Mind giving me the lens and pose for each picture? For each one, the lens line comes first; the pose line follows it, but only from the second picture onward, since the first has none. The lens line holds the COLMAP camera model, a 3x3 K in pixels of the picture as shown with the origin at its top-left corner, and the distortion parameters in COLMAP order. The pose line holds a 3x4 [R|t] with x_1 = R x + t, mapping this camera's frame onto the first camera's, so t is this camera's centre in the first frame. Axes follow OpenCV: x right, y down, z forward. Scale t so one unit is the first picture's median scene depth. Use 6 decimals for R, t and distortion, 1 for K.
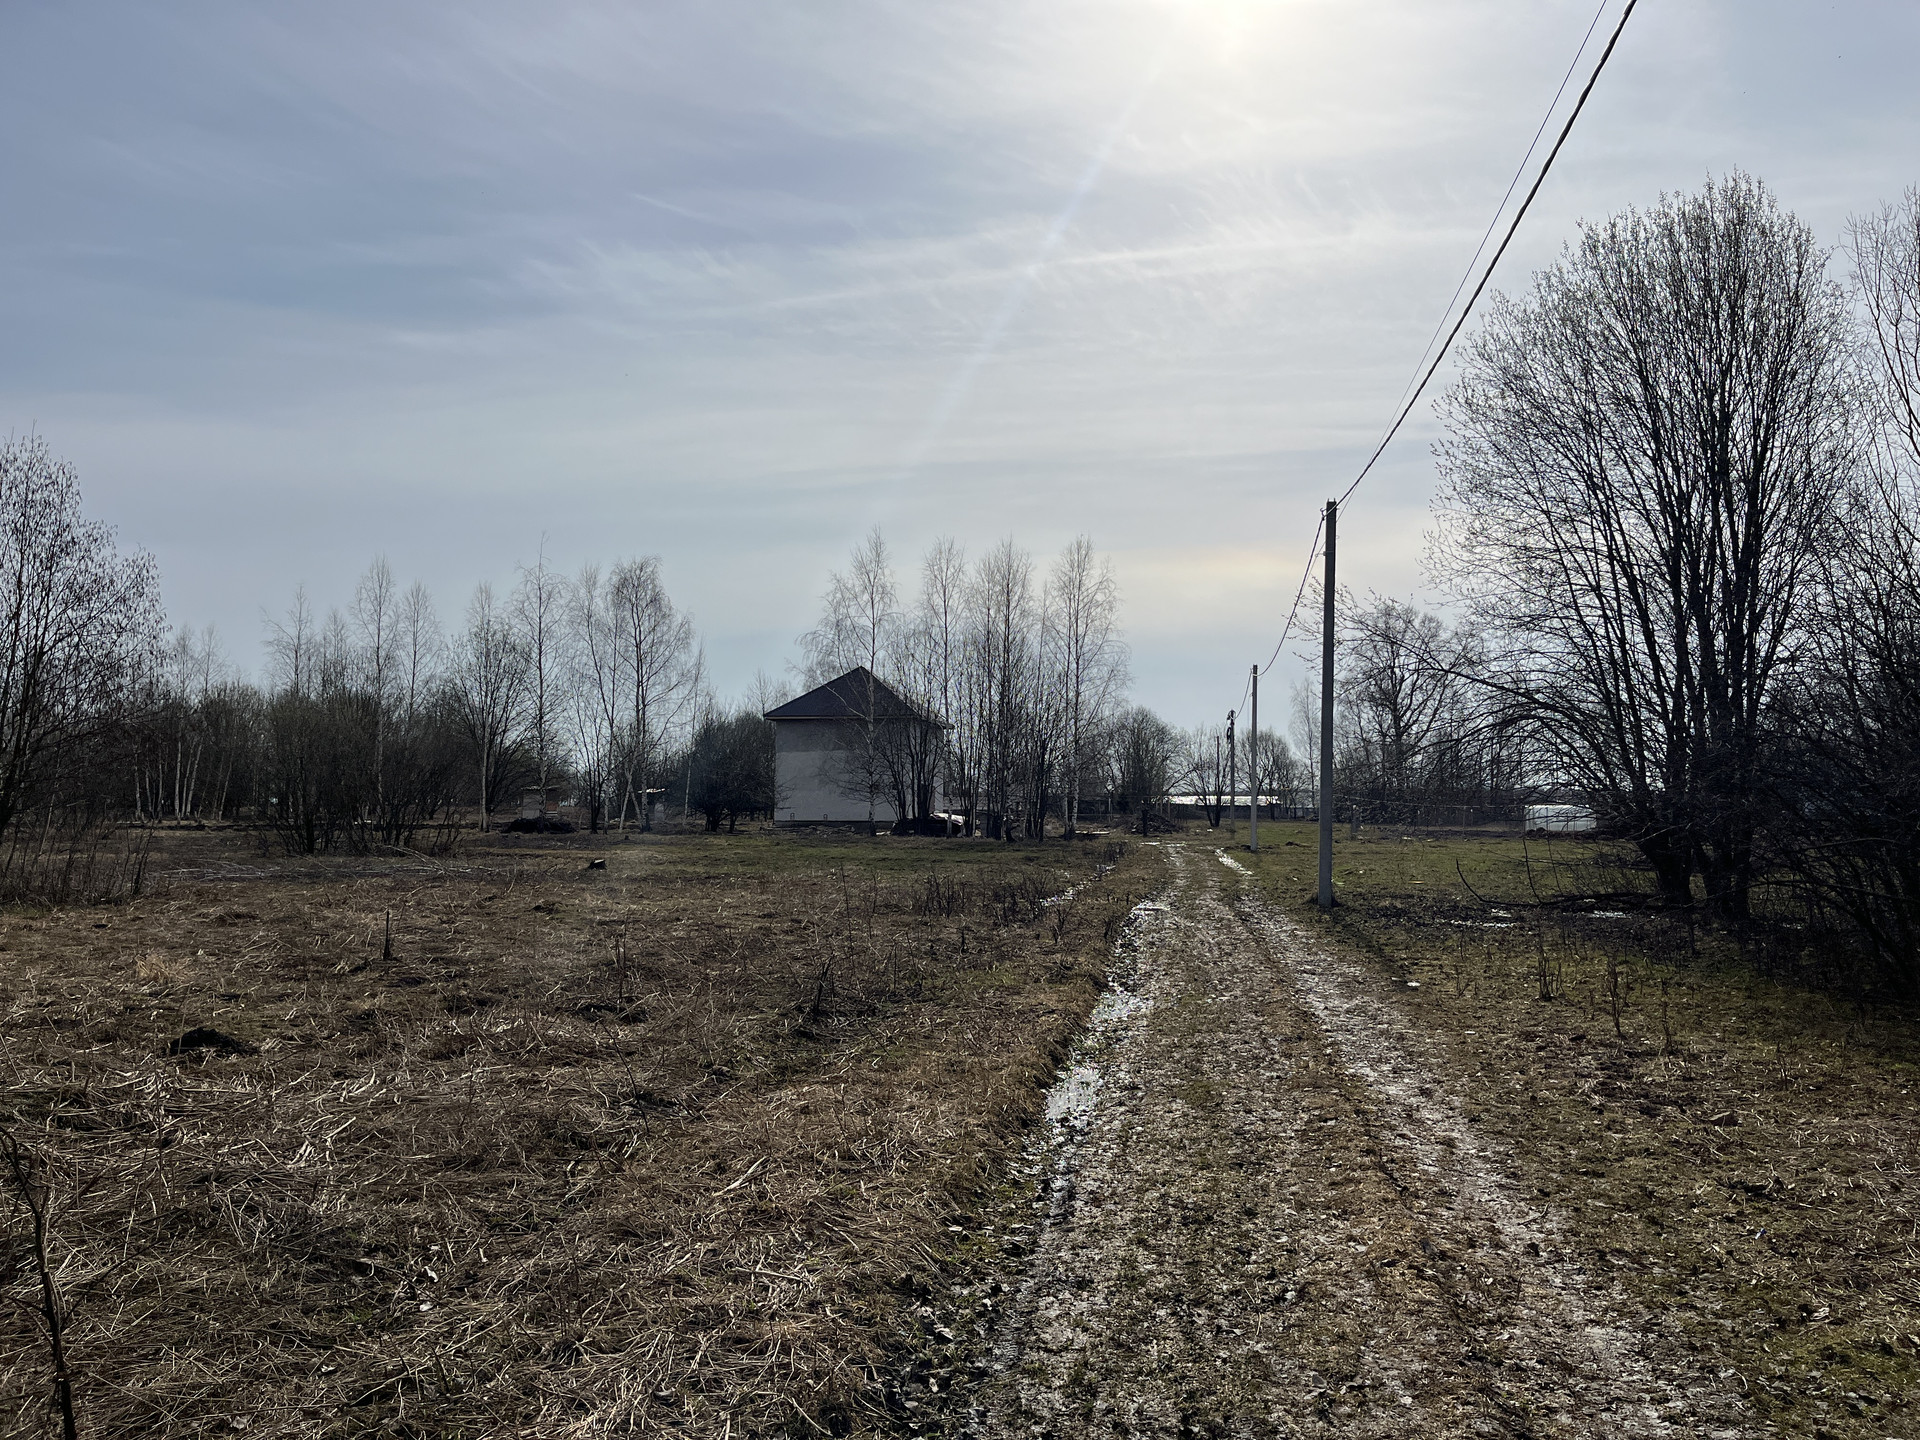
lens RADIAL K [[1447.1, 0, 976.4], [0, 1447.1, 733.1], [0, 0, 1]] dist [0.071350, -0.099058]
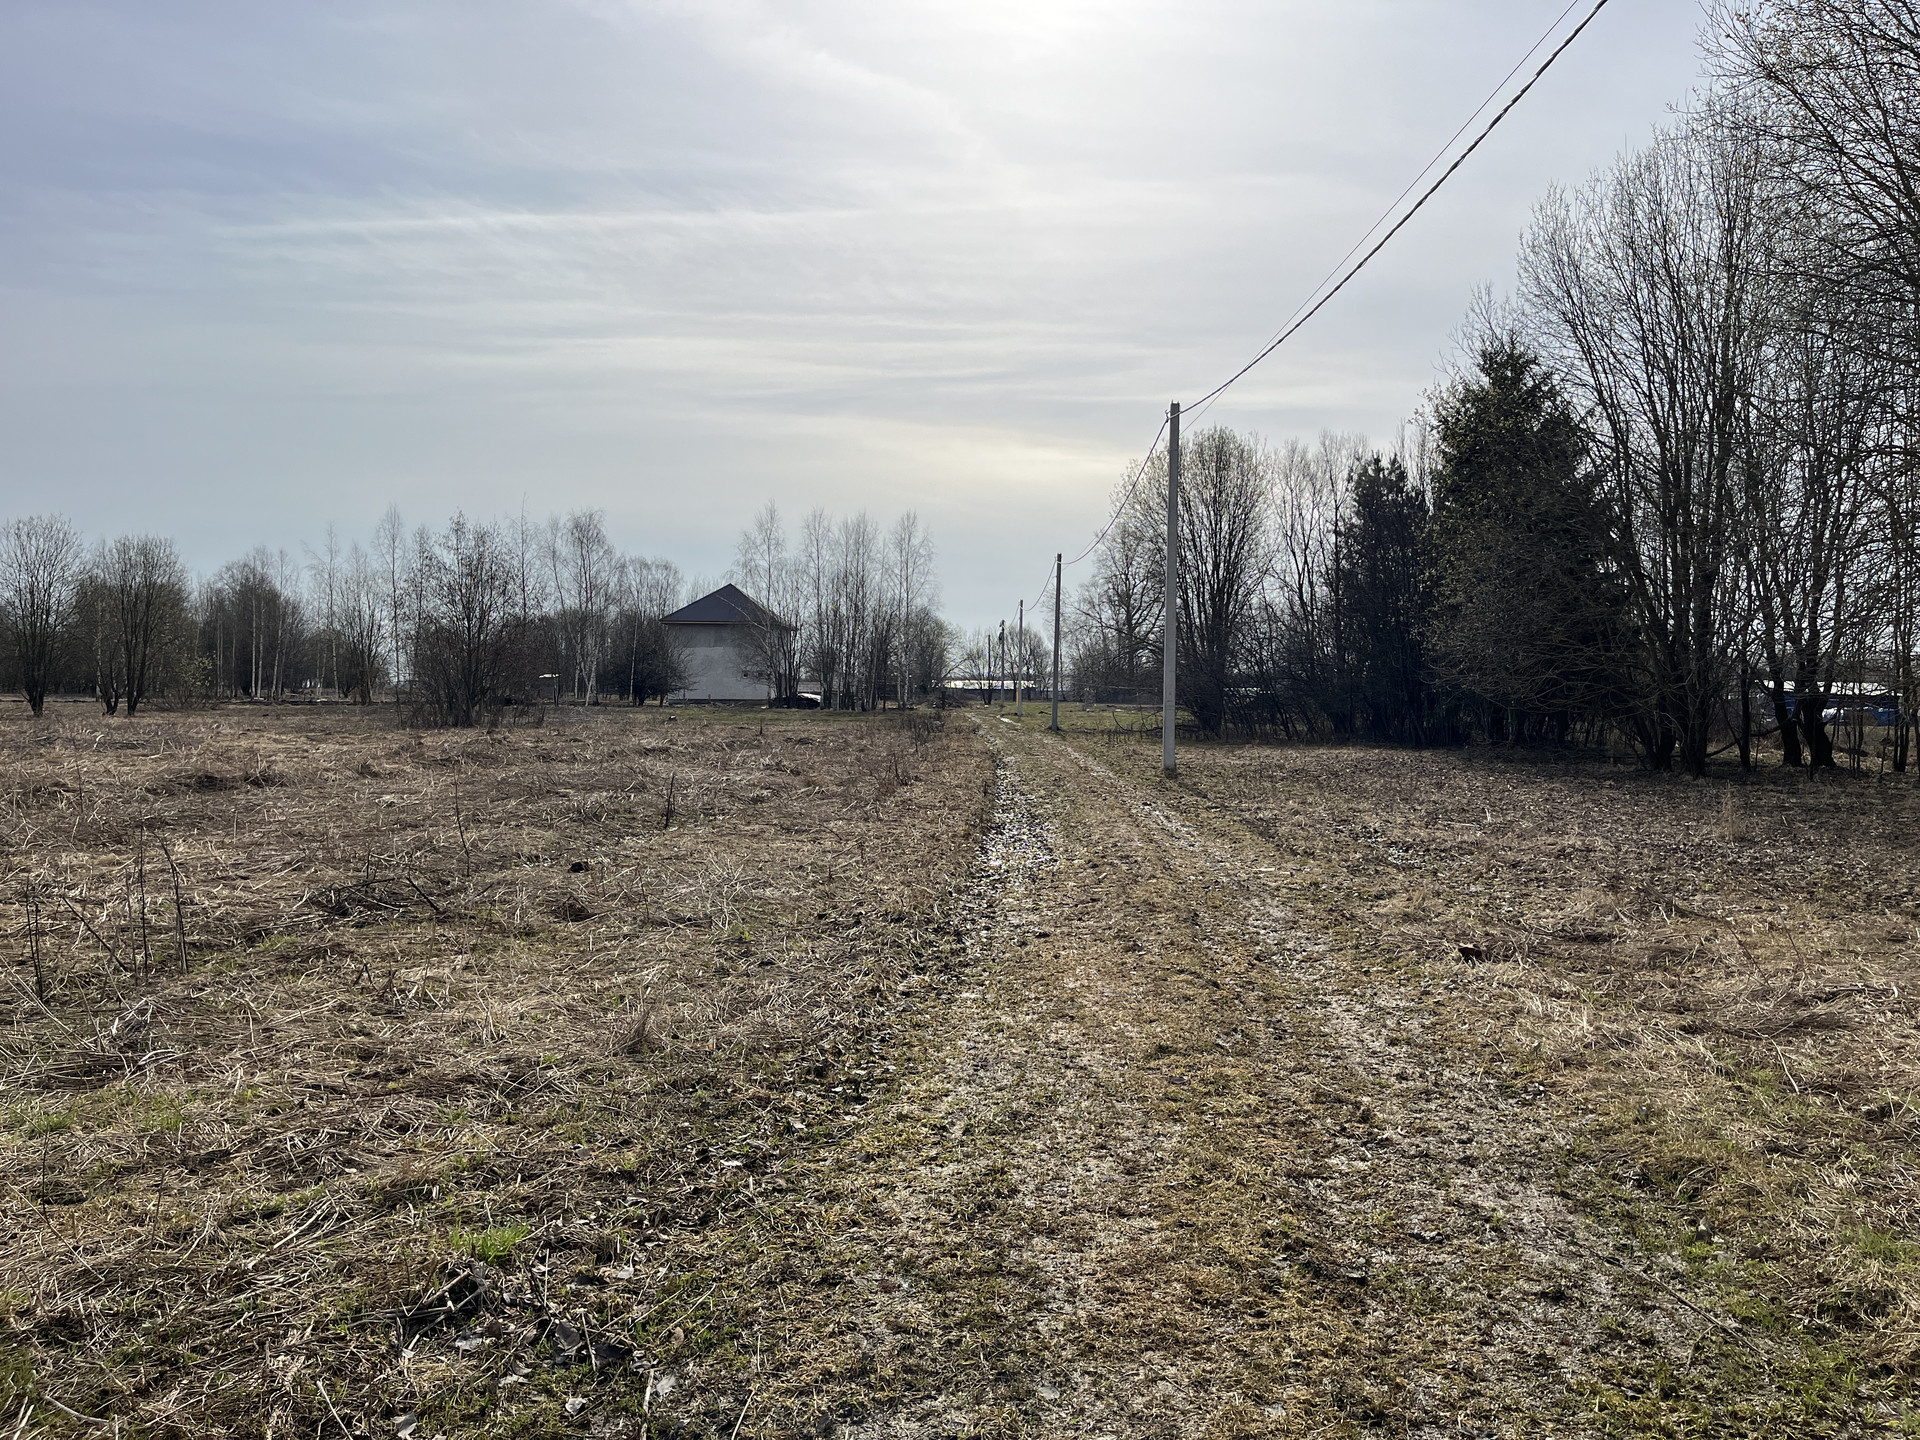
lens RADIAL K [[1447.1, 0, 994.1], [0, 1447.1, 690.3], [0, 0, 1]] dist [0.071350, -0.099058]
pose [[0.983898, 0.000262, 0.178732, -0.110338], [-0.009173, 0.998755, 0.049029, -0.022066], [-0.178496, -0.049879, 0.982675, -0.508995]]
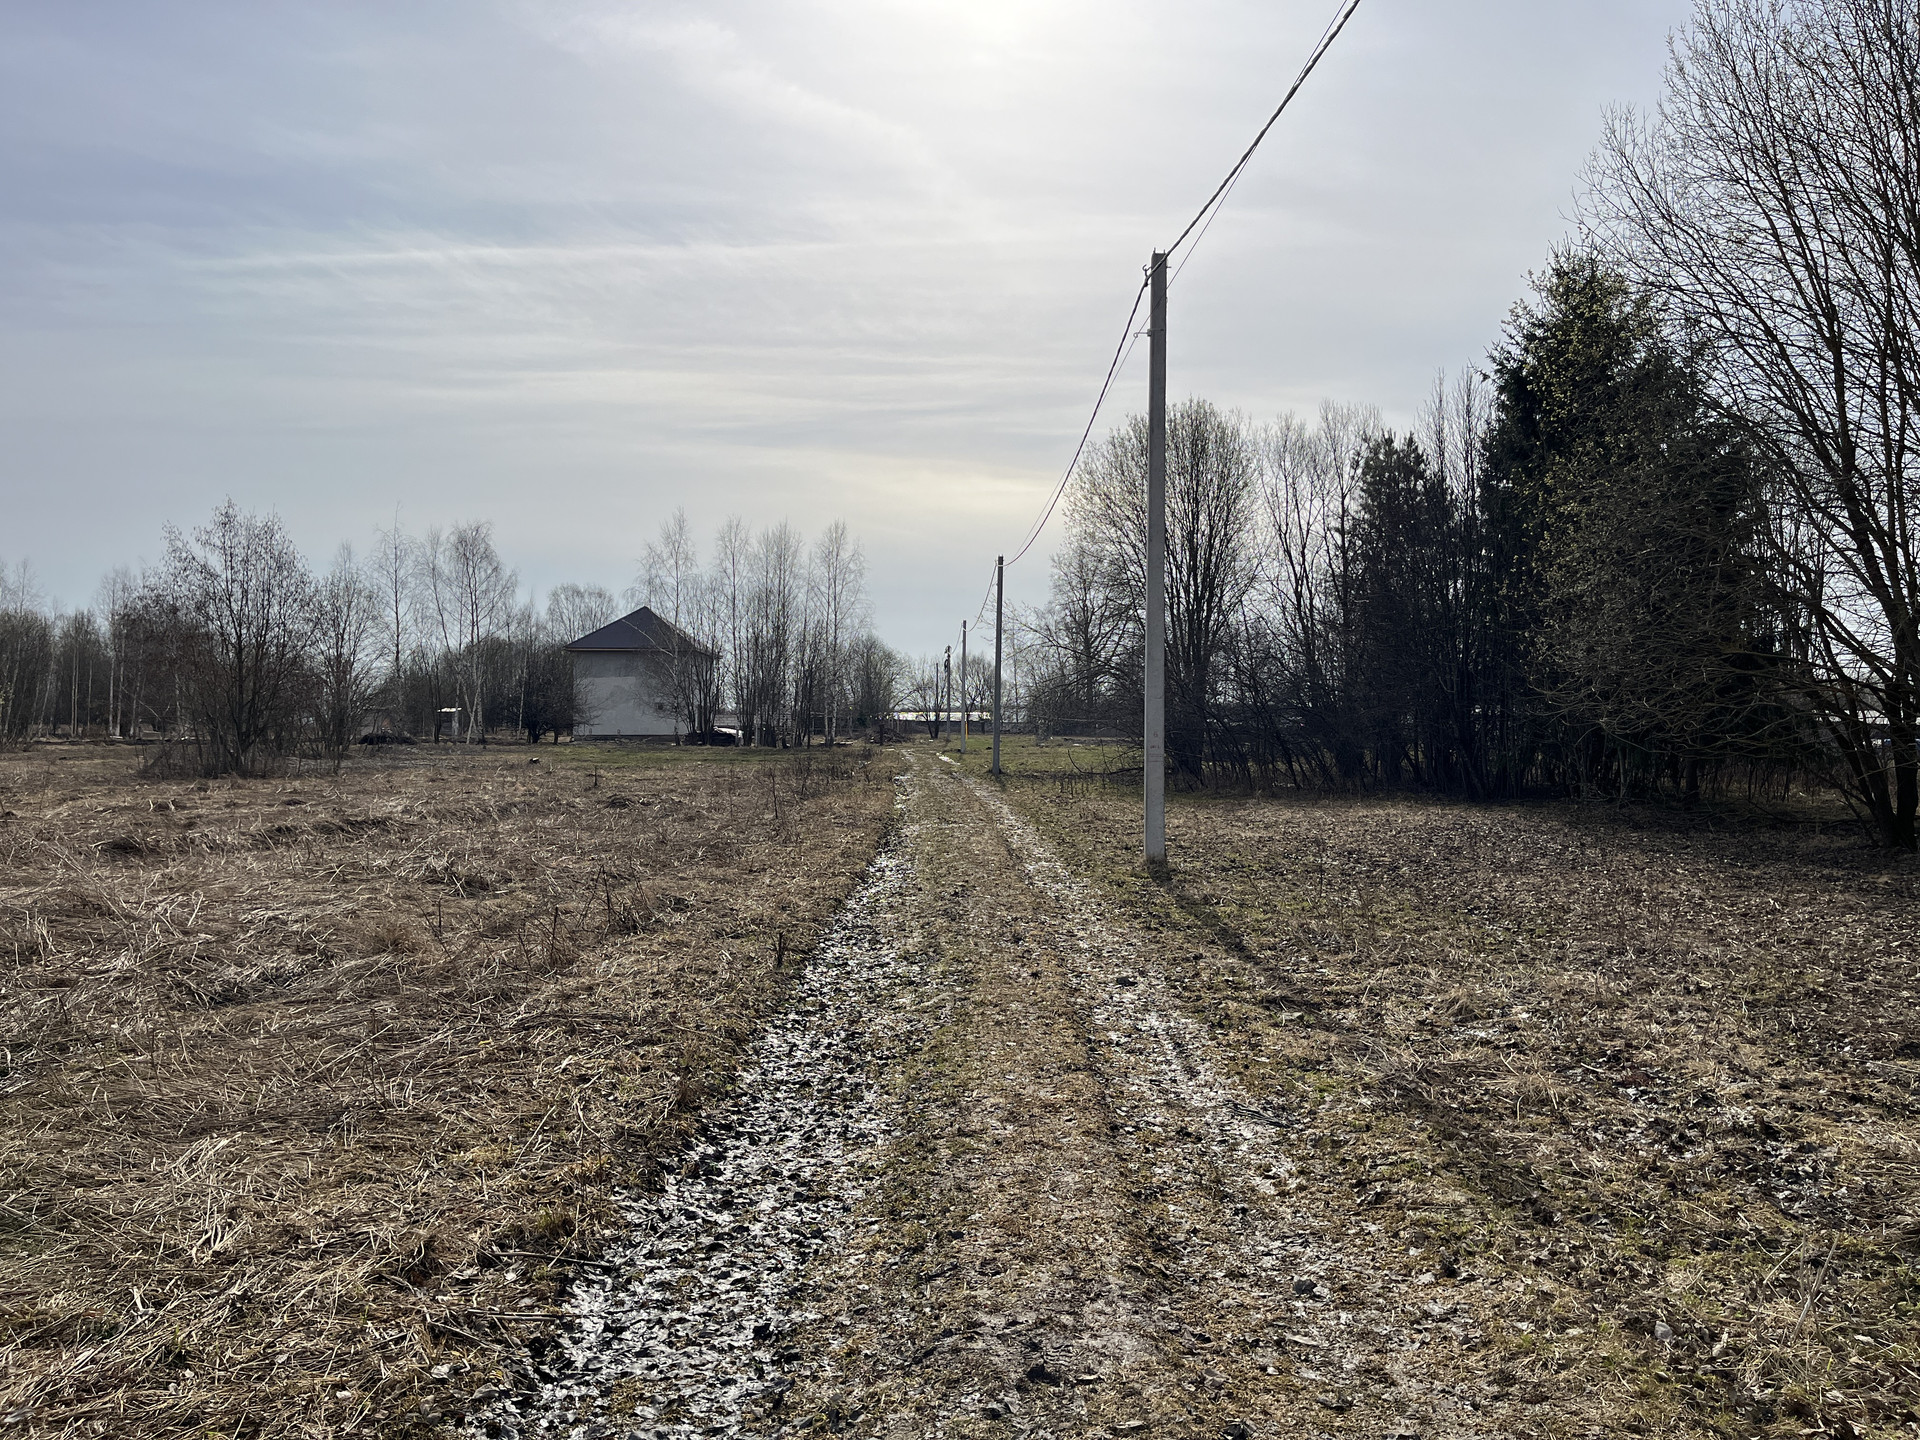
lens RADIAL K [[1447.1, 0, 971.7], [0, 1447.1, 702.6], [0, 0, 1]] dist [0.071350, -0.099058]
pose [[0.982019, -0.002025, 0.188770, -0.058201], [-0.004907, 0.999331, 0.036249, -0.016063], [-0.188717, -0.036523, 0.981352, -0.333764]]
